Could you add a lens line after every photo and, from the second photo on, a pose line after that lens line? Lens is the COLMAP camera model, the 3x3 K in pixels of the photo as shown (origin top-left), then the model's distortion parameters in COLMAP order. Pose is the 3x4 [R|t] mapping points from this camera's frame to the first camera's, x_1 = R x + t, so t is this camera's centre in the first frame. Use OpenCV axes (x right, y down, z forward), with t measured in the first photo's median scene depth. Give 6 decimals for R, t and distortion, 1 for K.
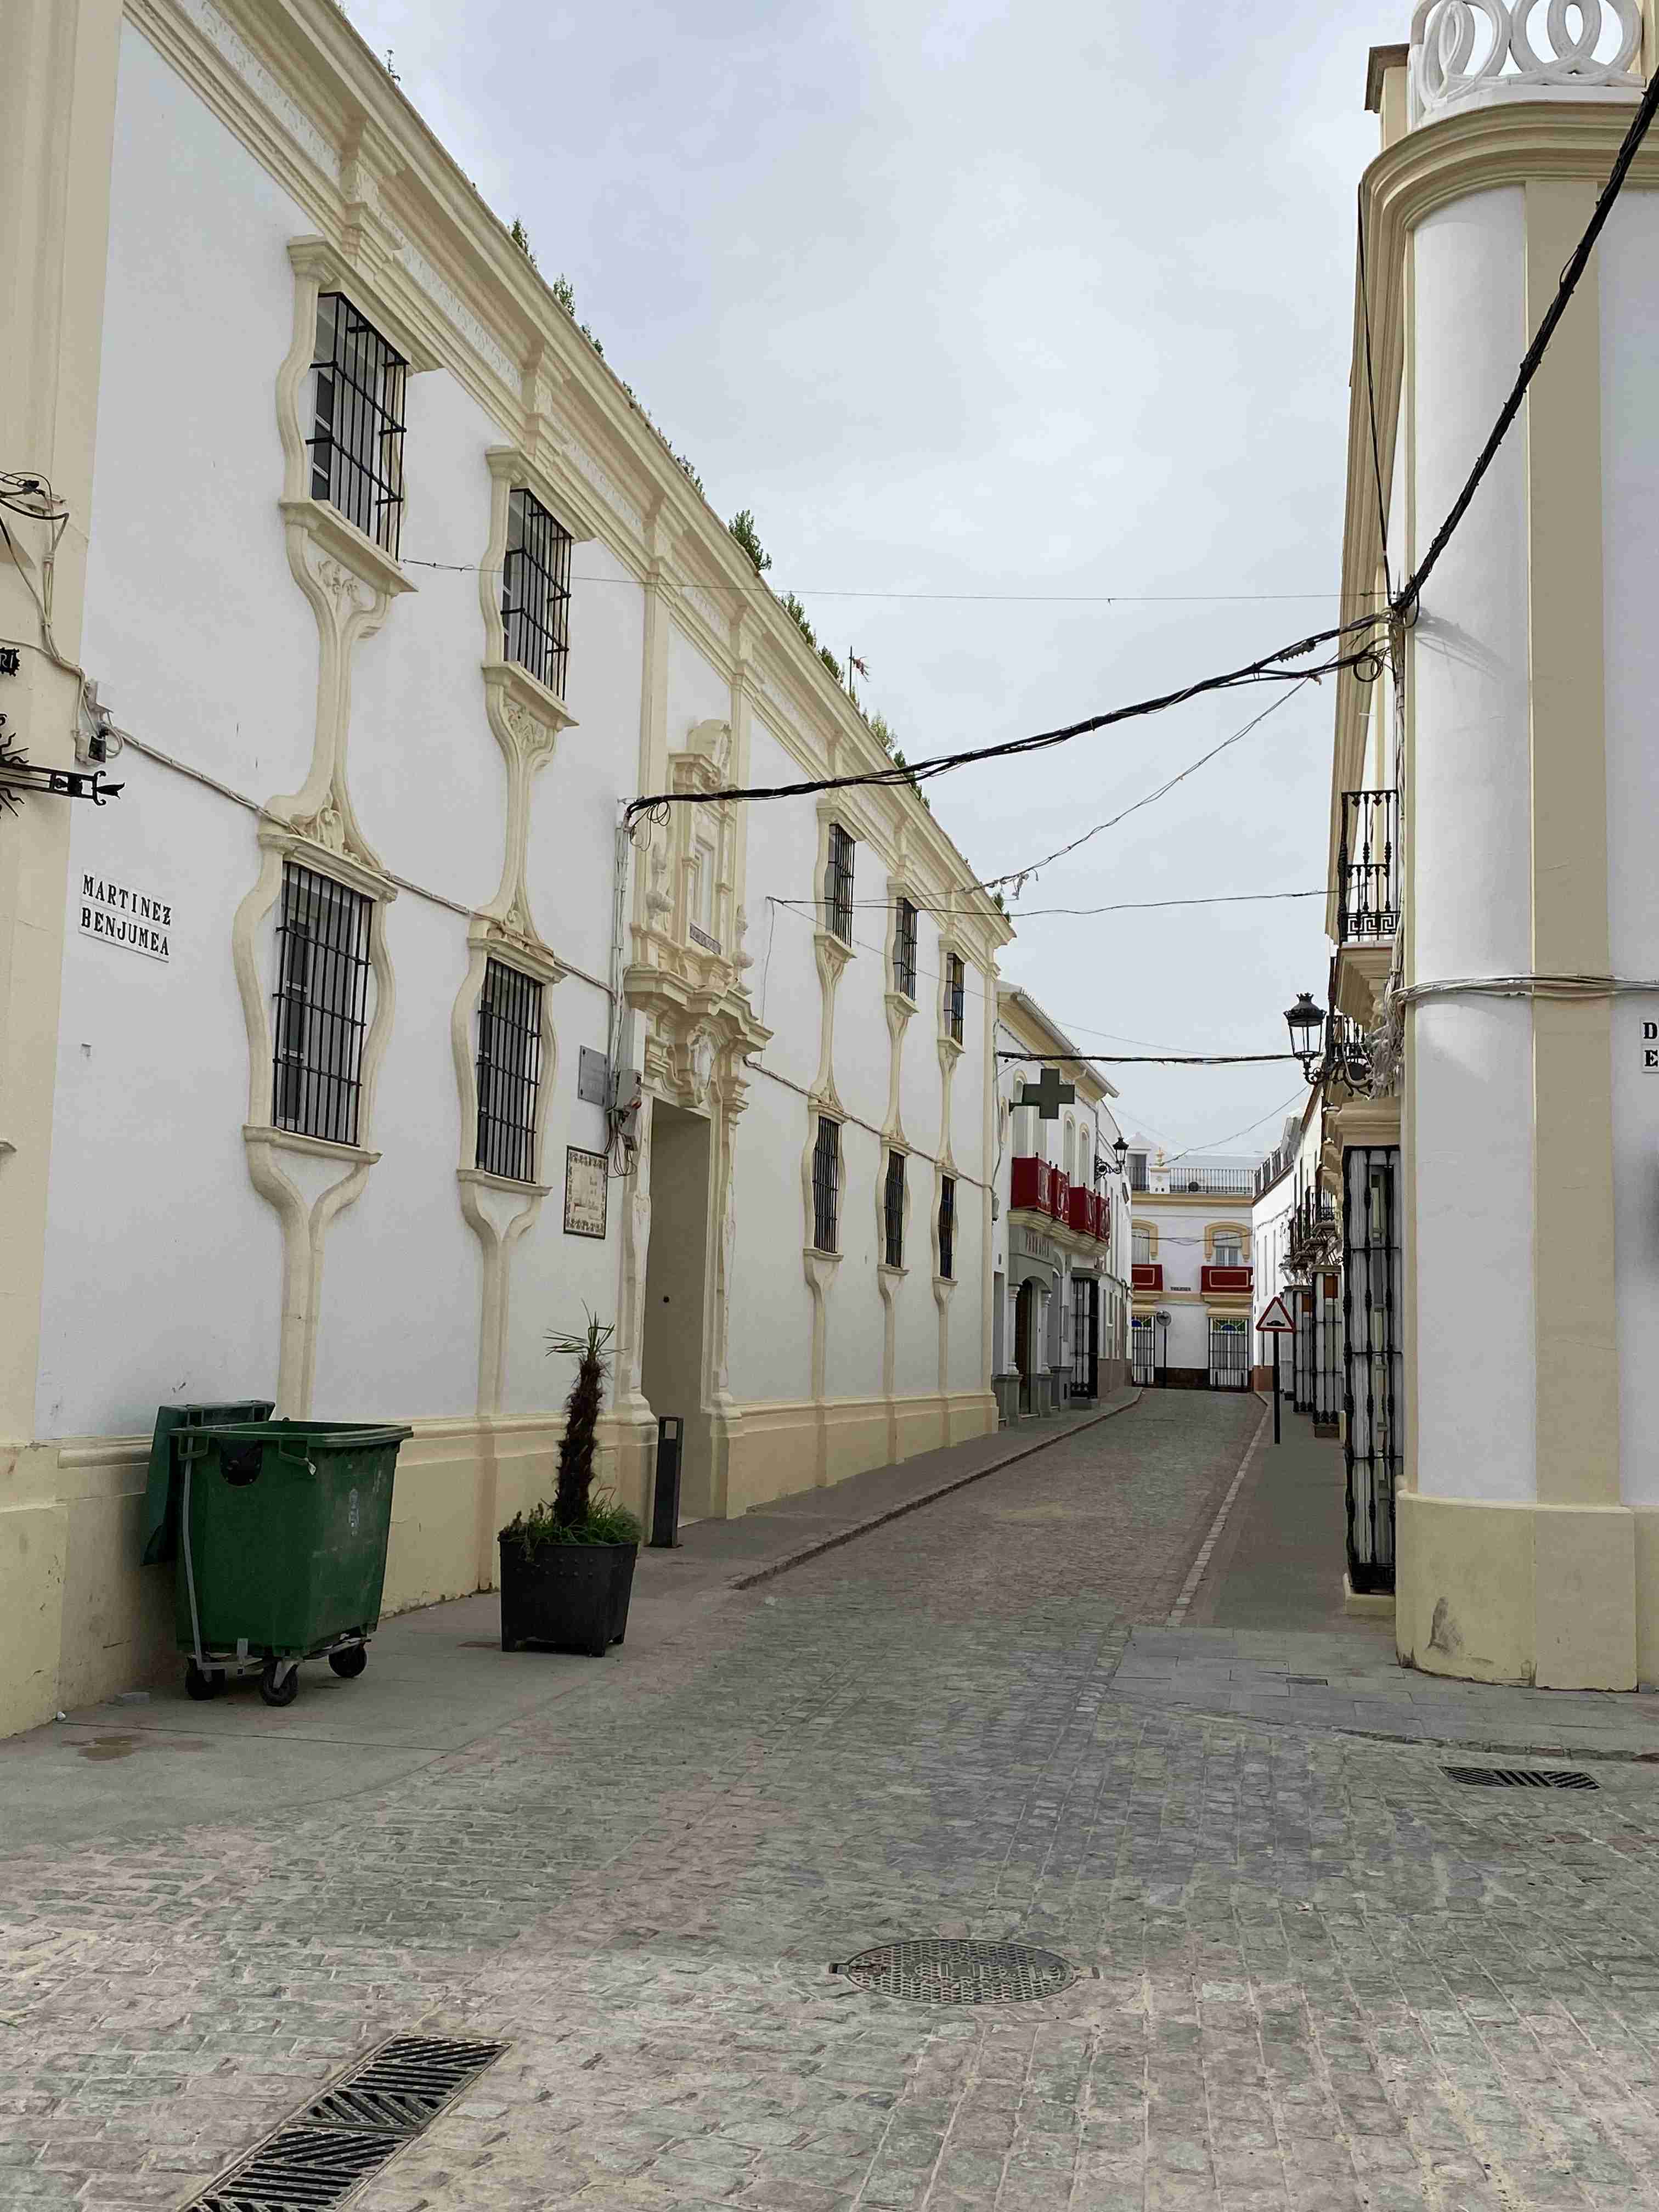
lens RADIAL K [[2155.9, 0, 829.5], [0, 2155.9, 1106.0], [0, 0, 1]] dist [0.013183, -0.002034]
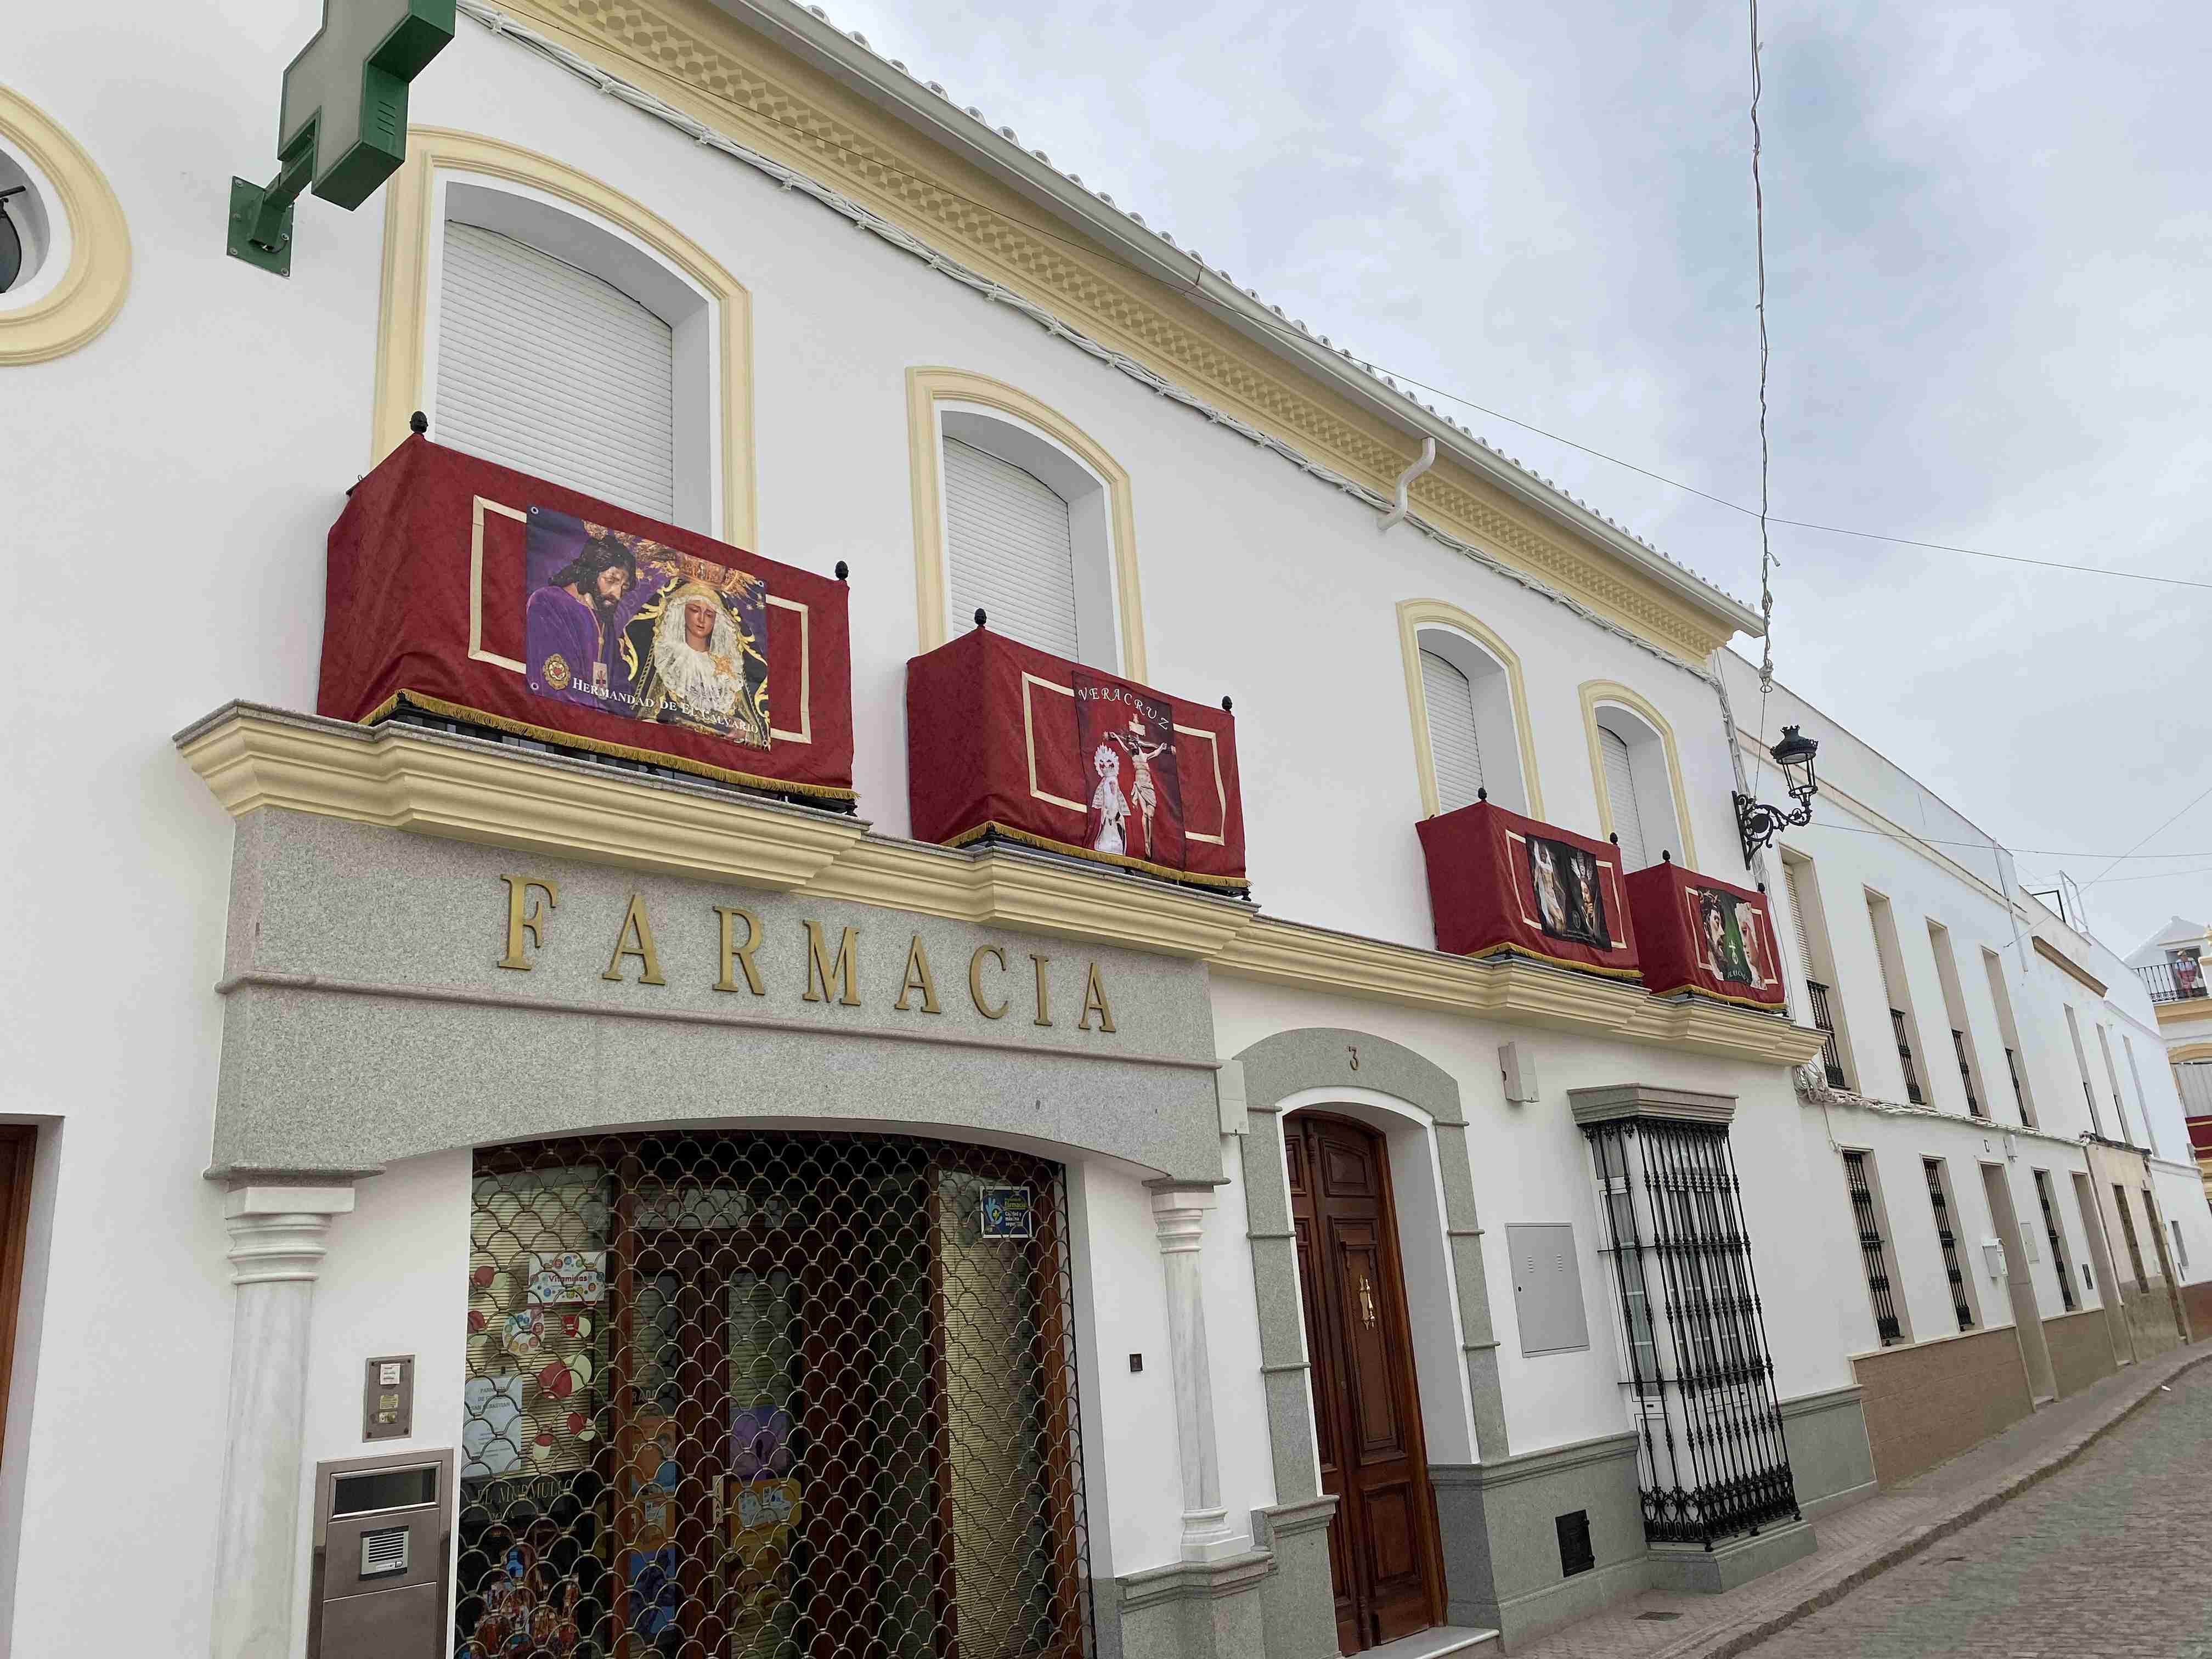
lens RADIAL K [[1686.1, 0, 1106.0], [0, 1686.1, 829.5], [0, 0, 1]] dist [-0.000714, 0.000007]
pose [[0.859846, -0.229746, -0.455940, 0.166481], [0.142761, 0.965601, -0.217333, 0.078470], [0.490187, 0.121782, 0.863068, 0.729110]]
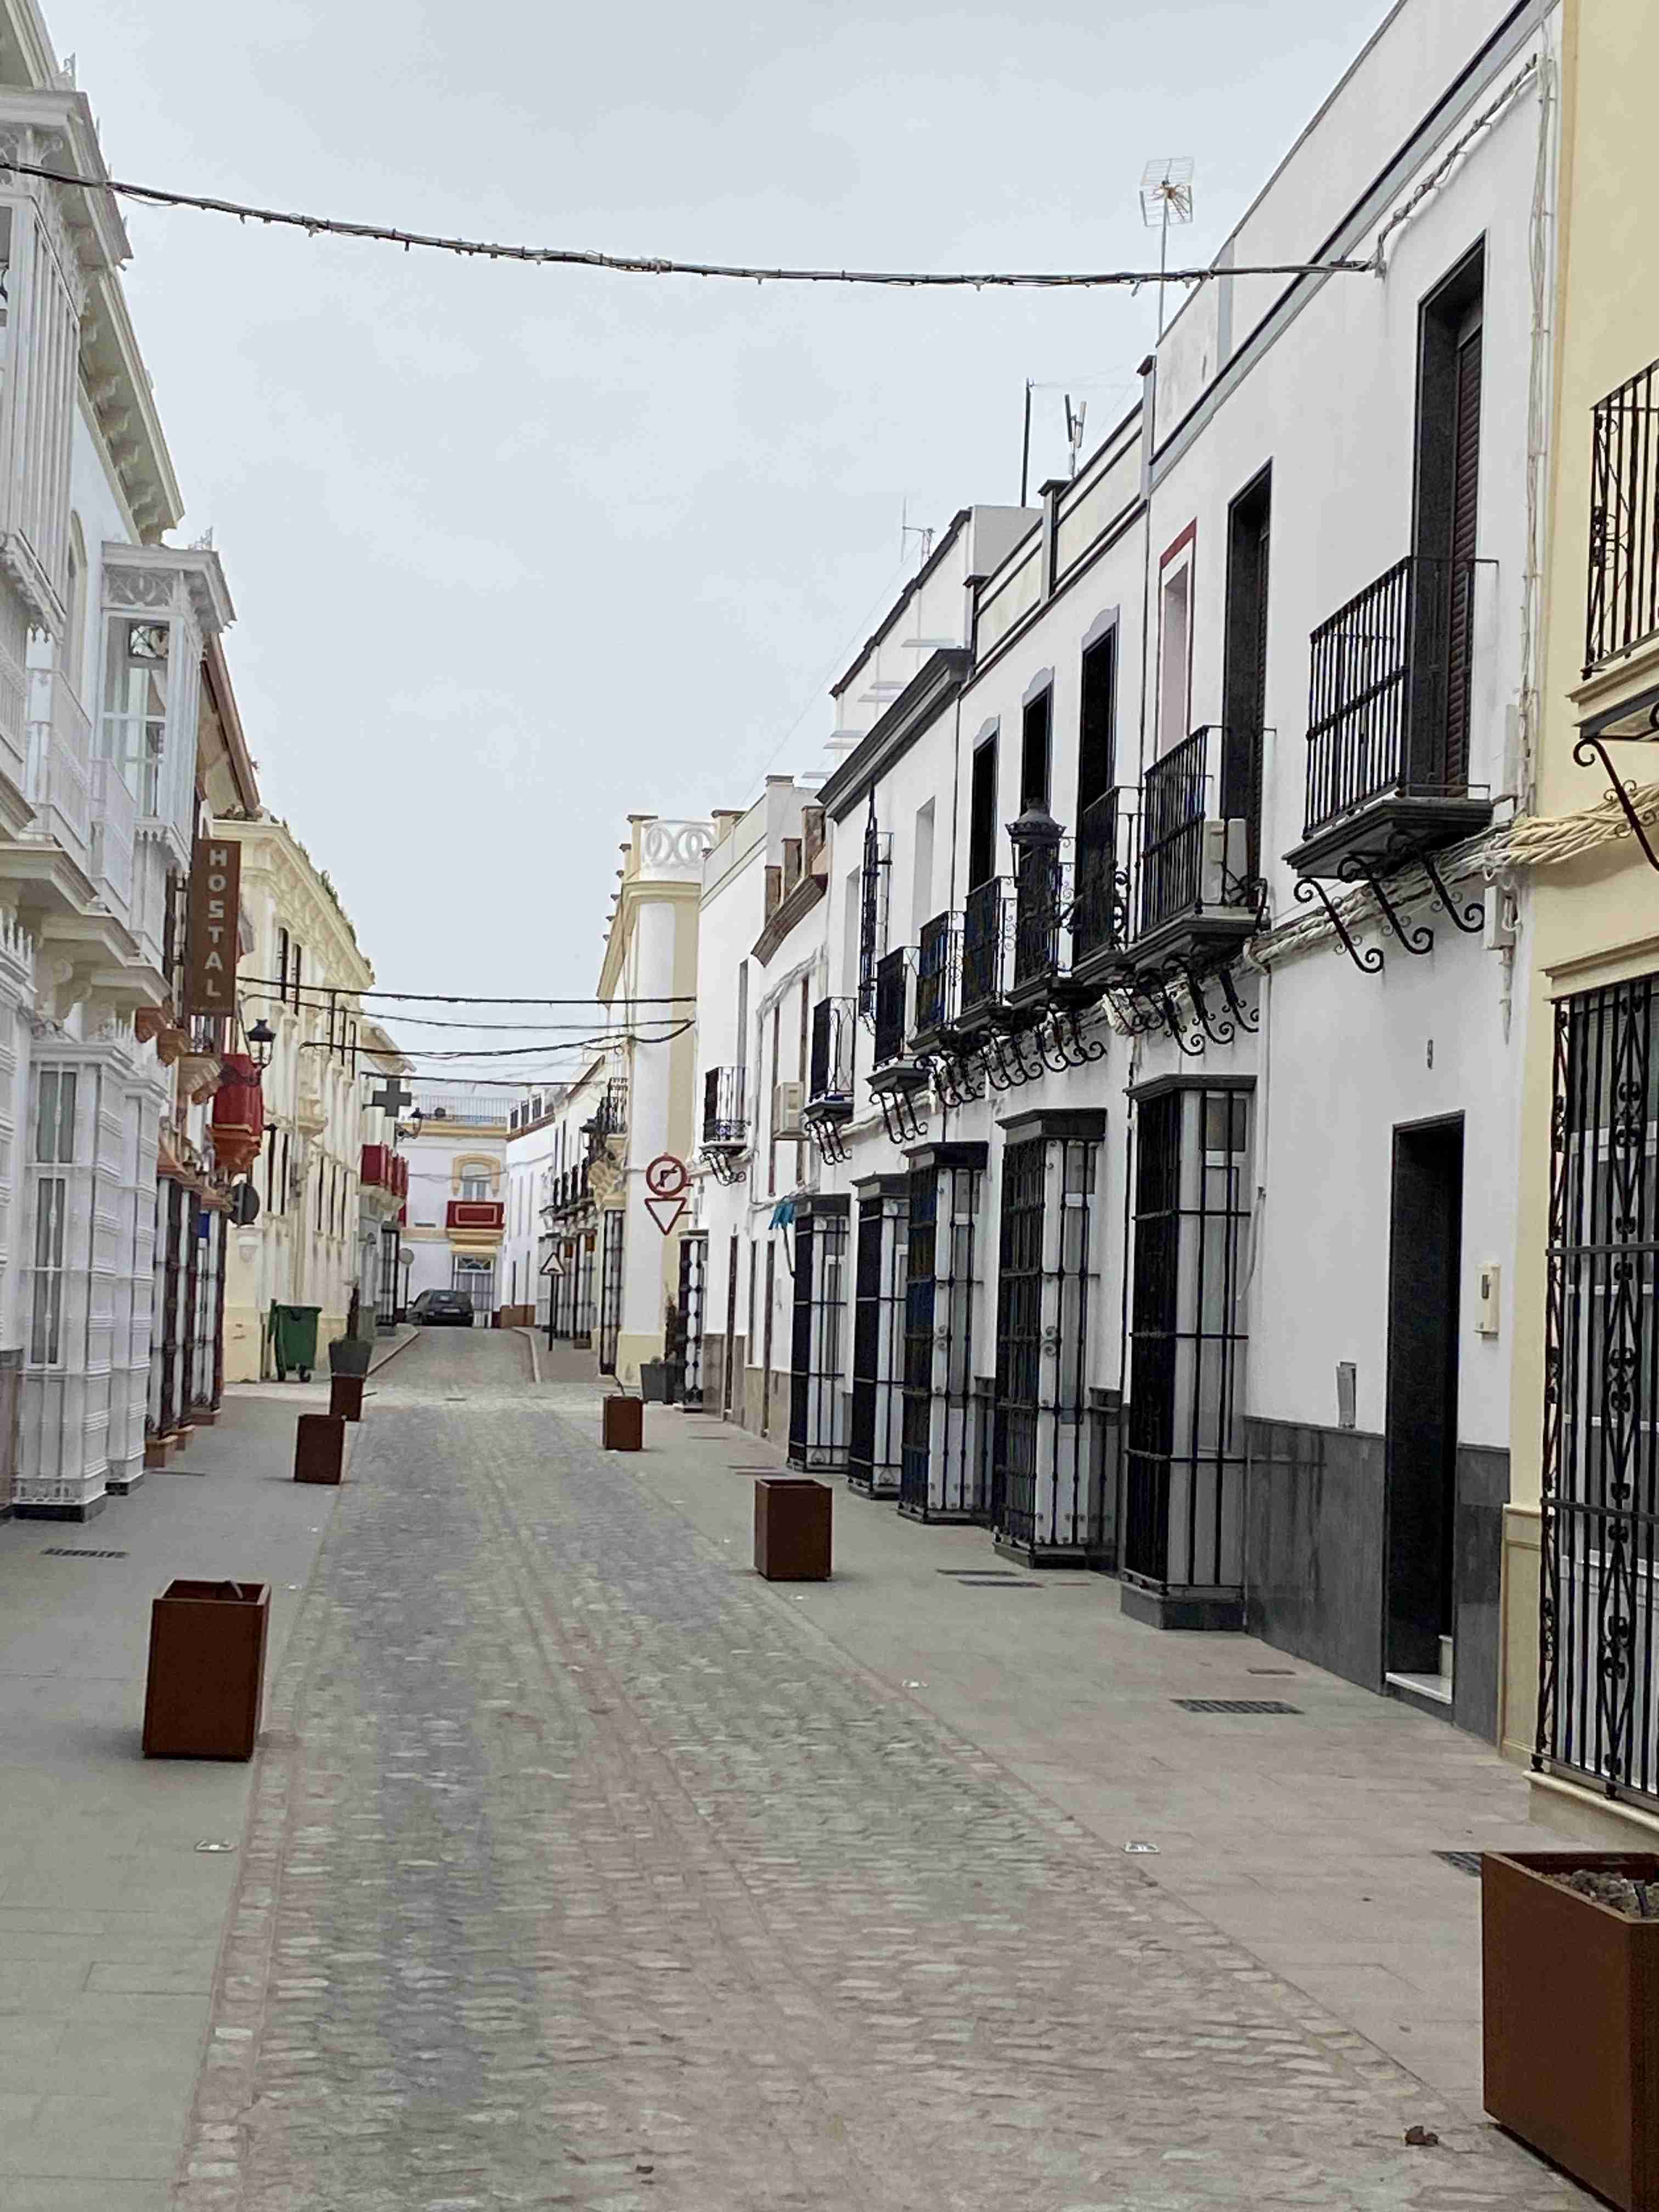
lens RADIAL K [[4080.9, 0, 829.5], [0, 4080.9, 1106.0], [0, 0, 1]] dist [0.005333, 0.002238]
pose [[0.957188, 0.021593, 0.288662, -0.298941], [-0.040857, 0.997309, 0.060876, -0.134271], [-0.286570, -0.070063, 0.955494, -1.217823]]
